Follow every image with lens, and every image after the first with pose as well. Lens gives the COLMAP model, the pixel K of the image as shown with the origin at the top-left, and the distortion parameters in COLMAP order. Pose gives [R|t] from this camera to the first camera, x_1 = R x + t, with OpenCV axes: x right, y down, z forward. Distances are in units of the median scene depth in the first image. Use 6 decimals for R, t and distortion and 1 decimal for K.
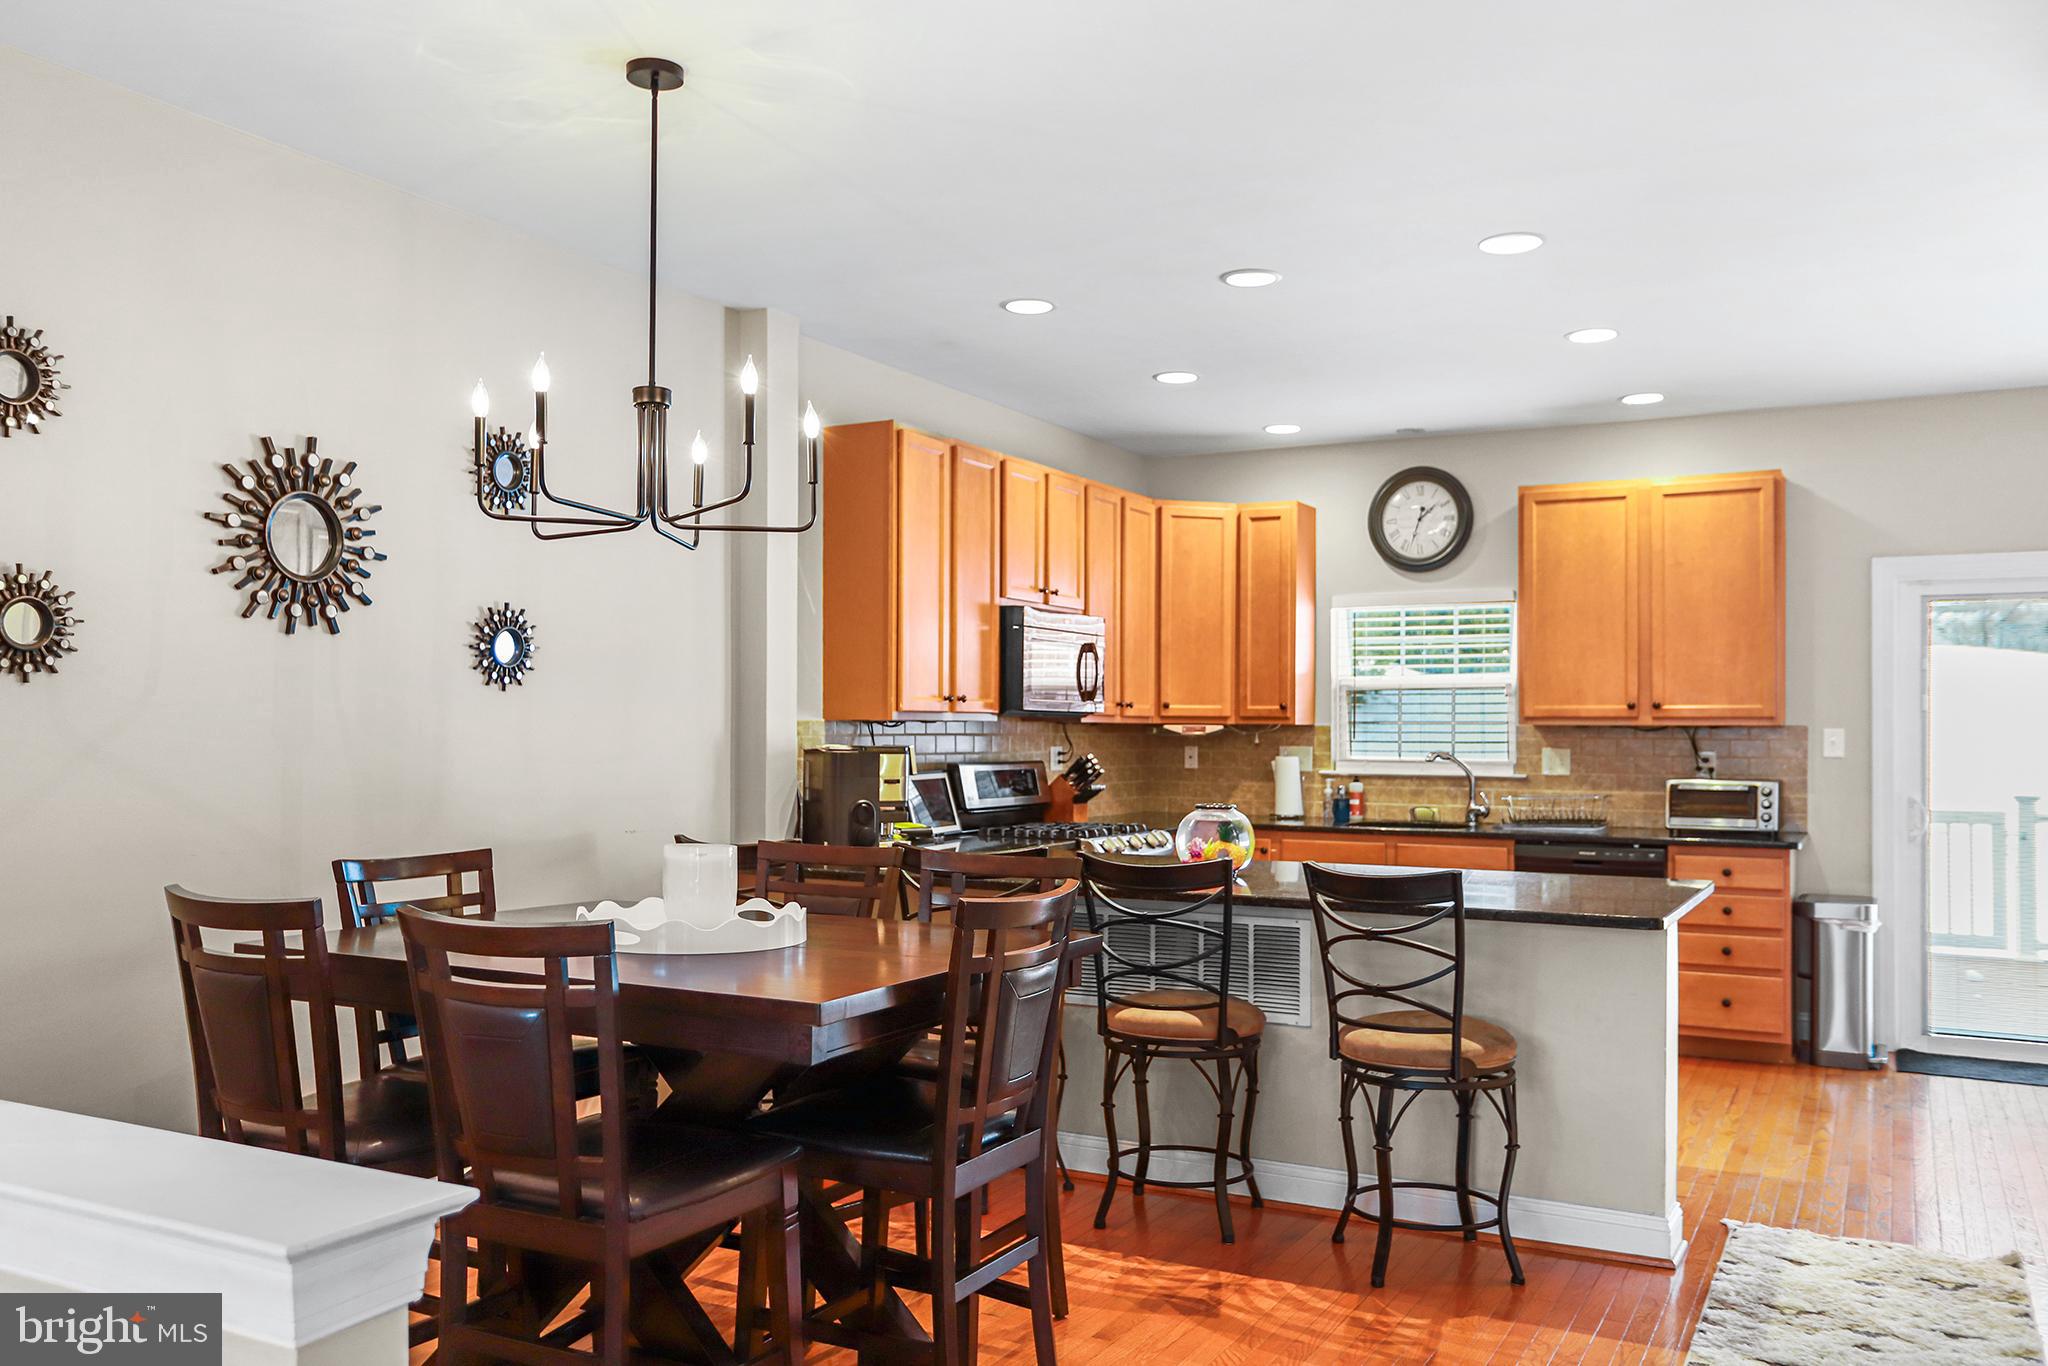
lens RADIAL K [[1641.0, 0, 1002.4], [0, 1641.0, 701.7], [0, 0, 1]] dist [-0.016476, 0.008145]
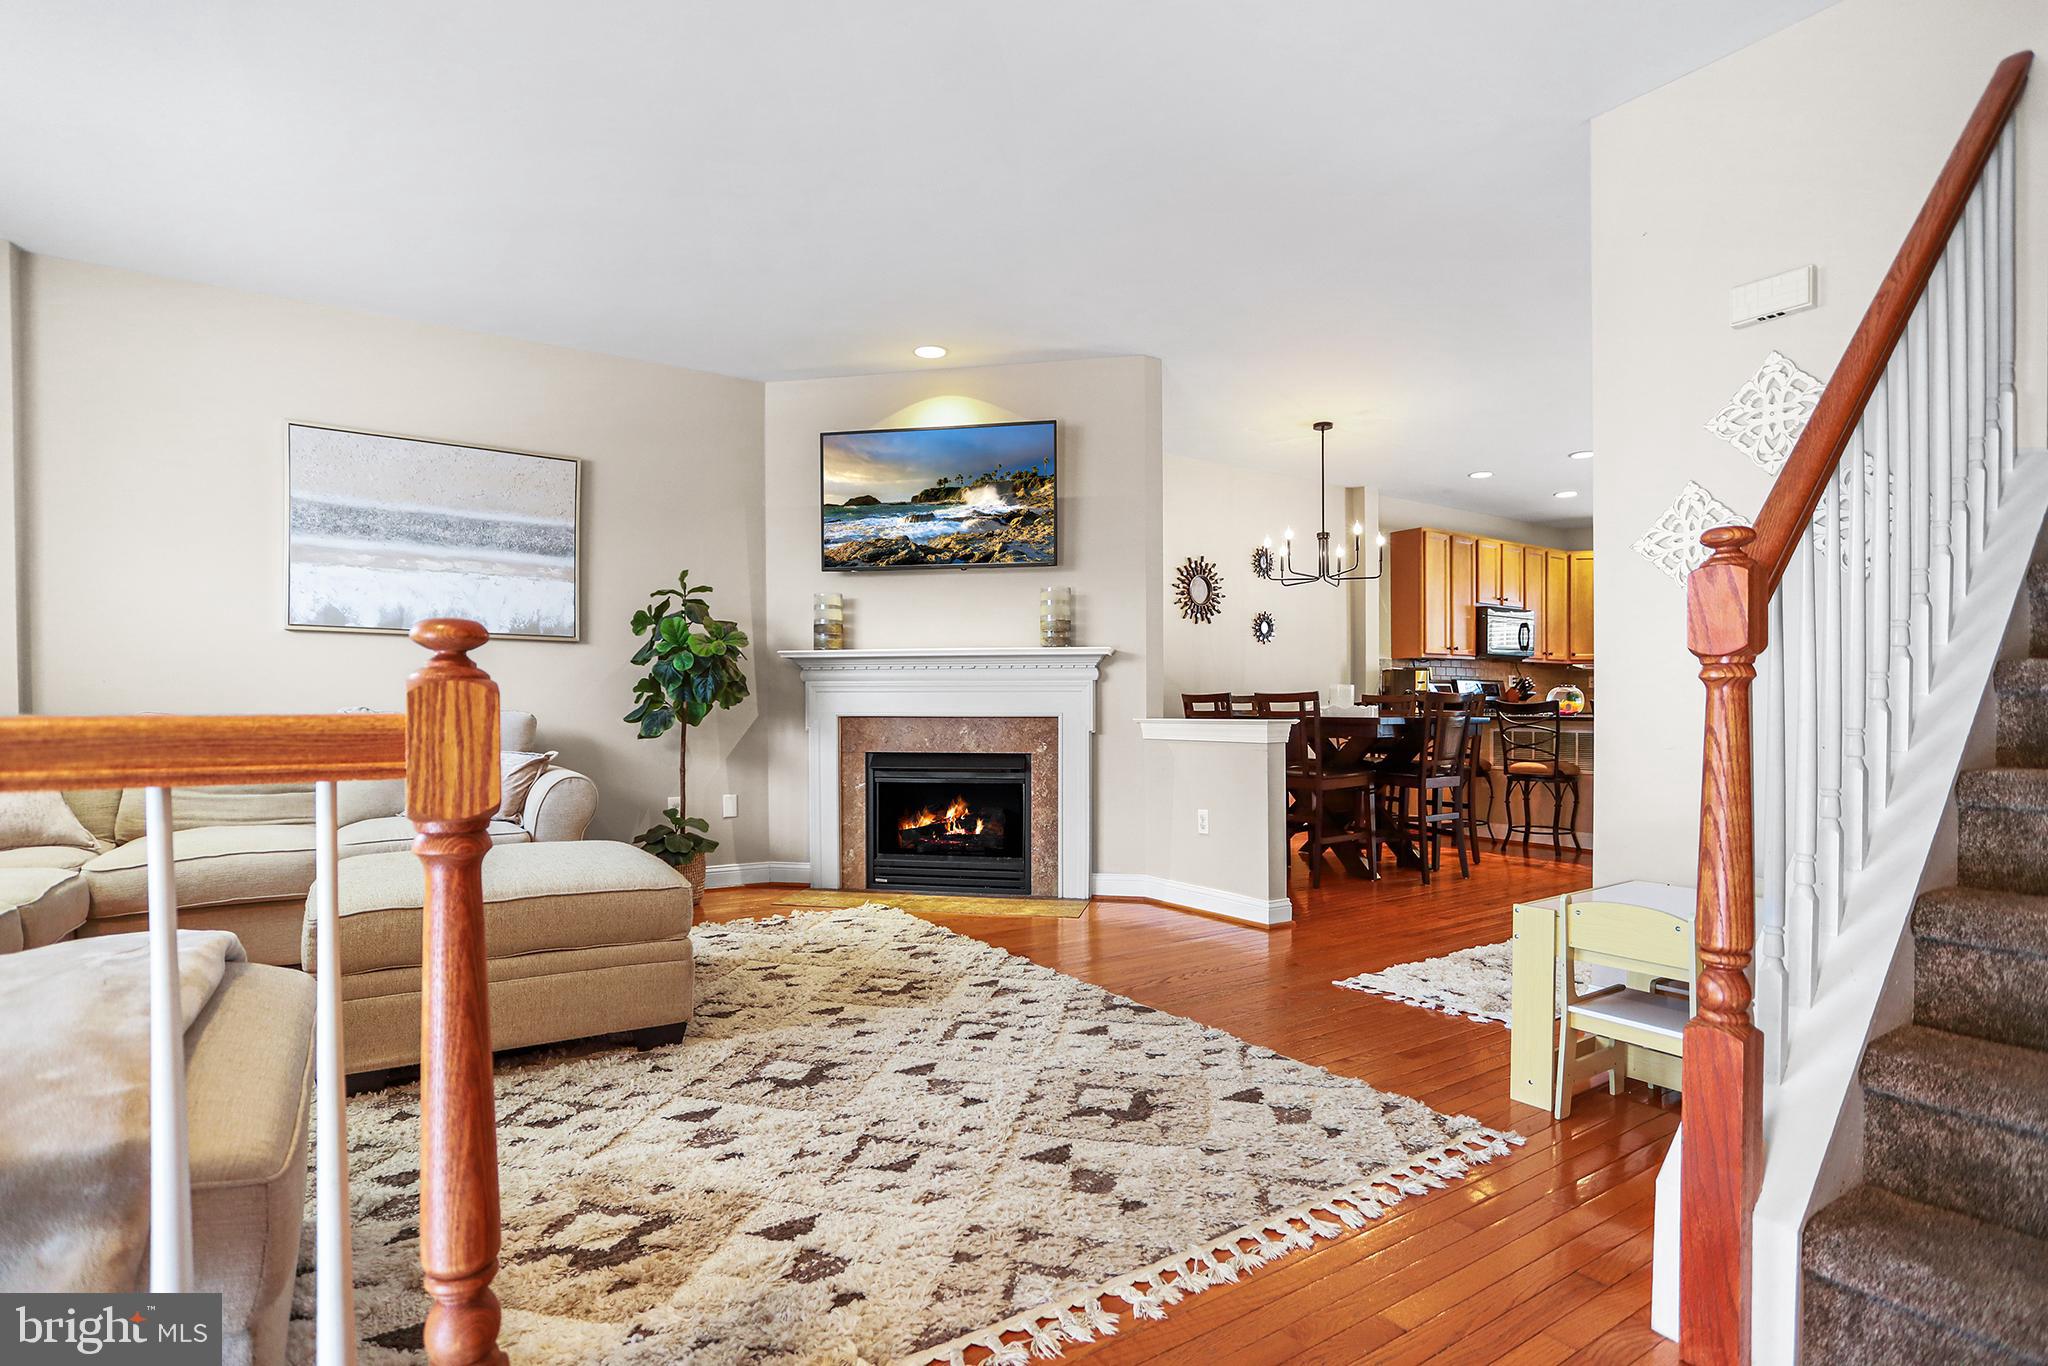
lens RADIAL K [[1027.3, 0, 1033.1], [0, 1027.3, 727.2], [0, 0, 1]] dist [-0.045707, 0.021601]
pose [[0.895104, -0.000271, -0.445857, 0.068621], [0.015768, 0.999393, 0.031048, 0.046210], [0.445578, -0.034822, 0.894566, -0.440802]]
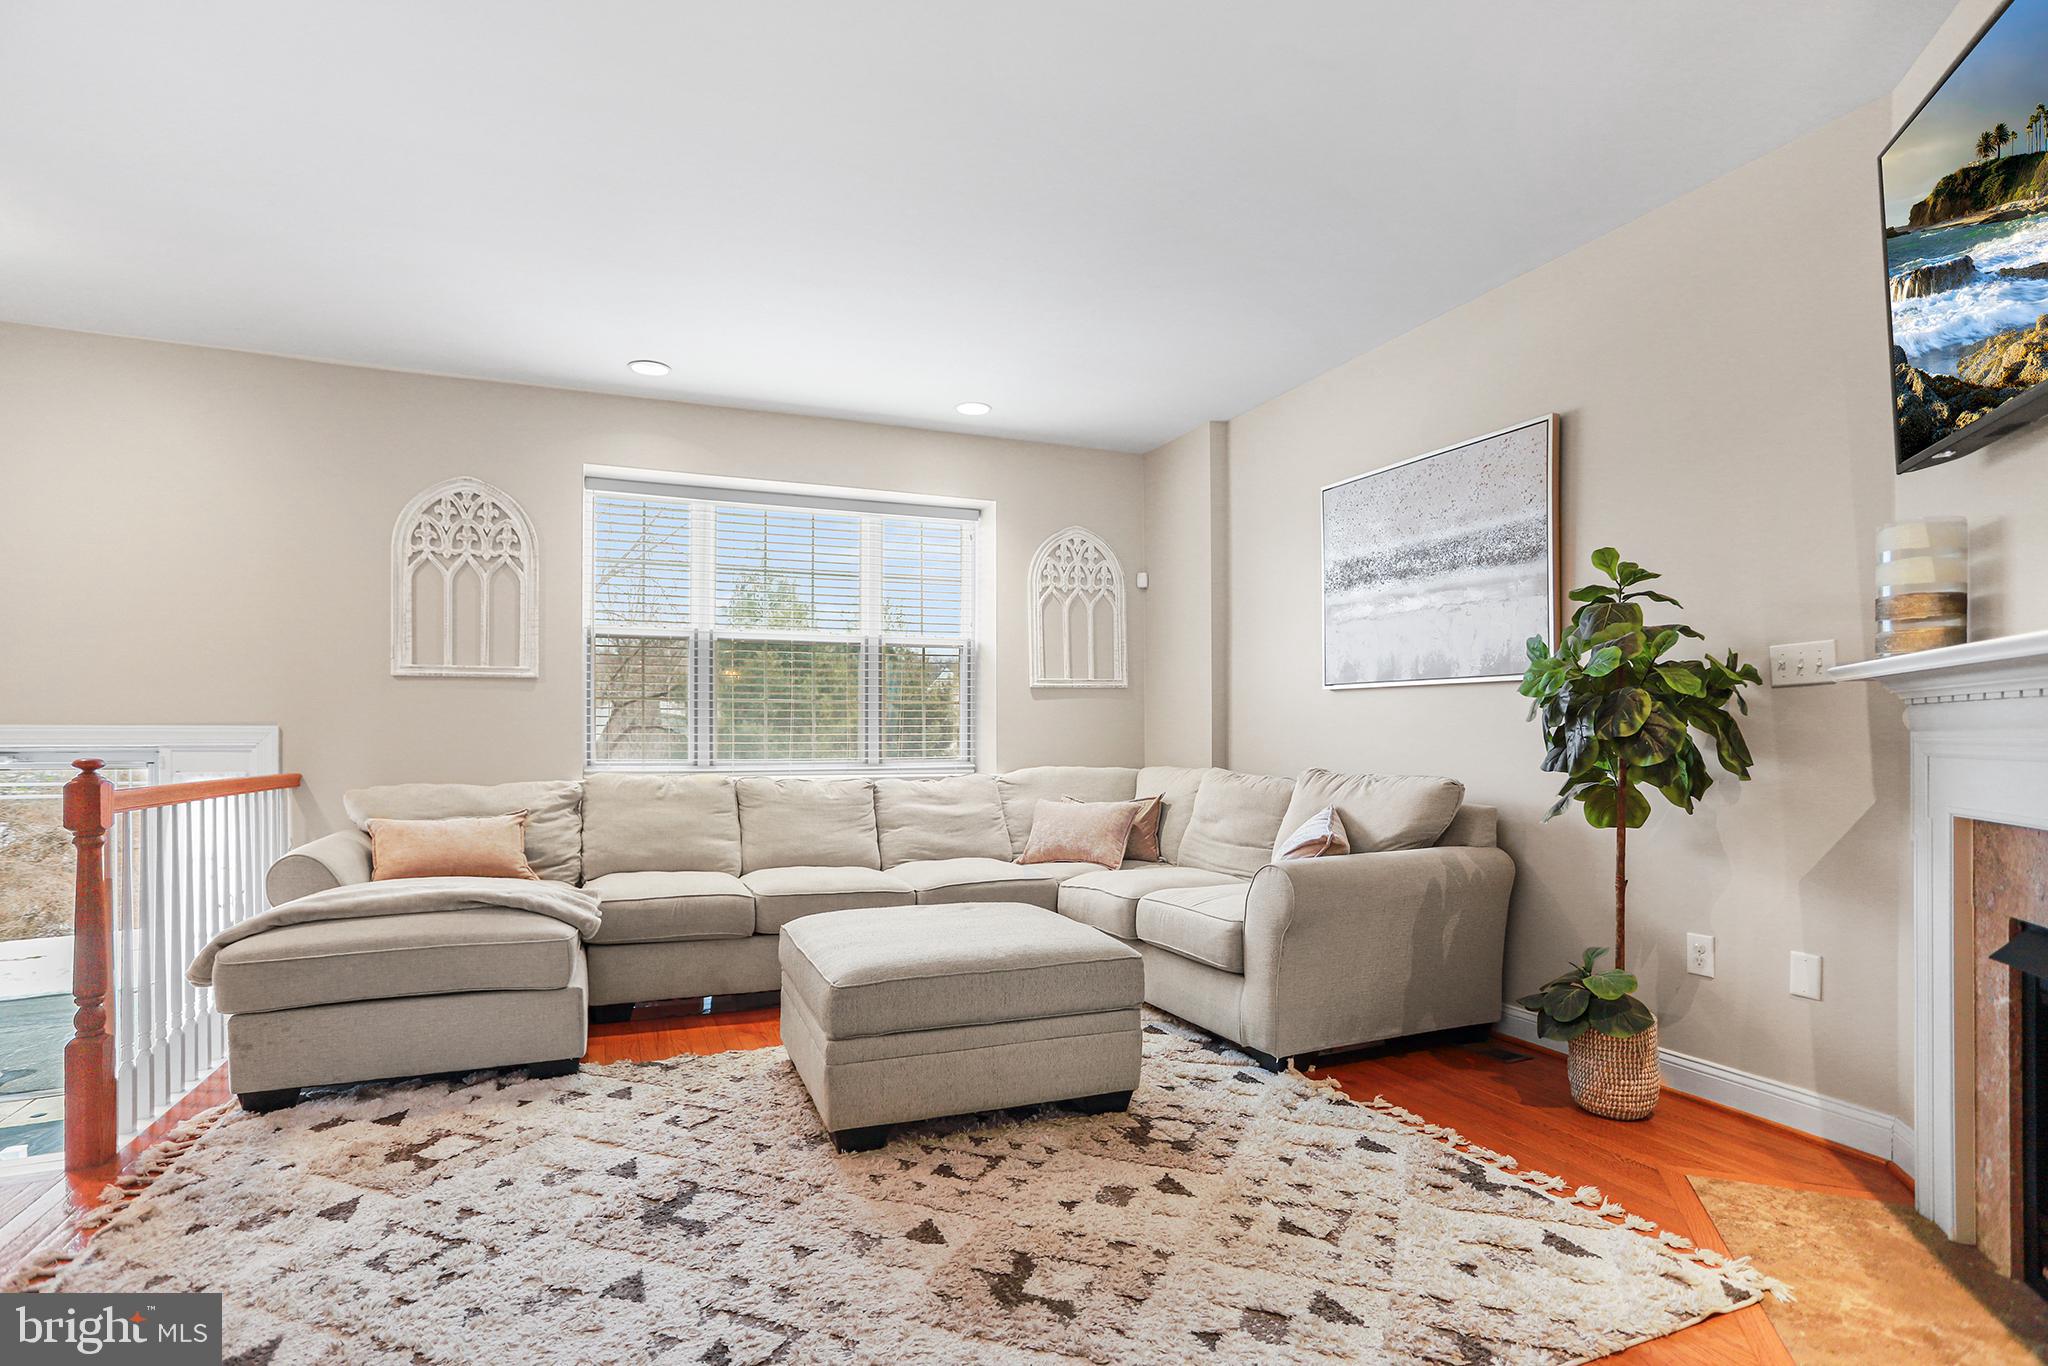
lens RADIAL K [[1027.3, 0, 1012.8], [0, 1027.3, 744.3], [0, 0, 1]] dist [-0.045707, 0.021601]
pose [[-0.626521, 0.003437, -0.779397, 0.014408], [0.014271, 0.999873, -0.007062, 0.035378], [0.779274, -0.015547, -0.626491, 0.147910]]
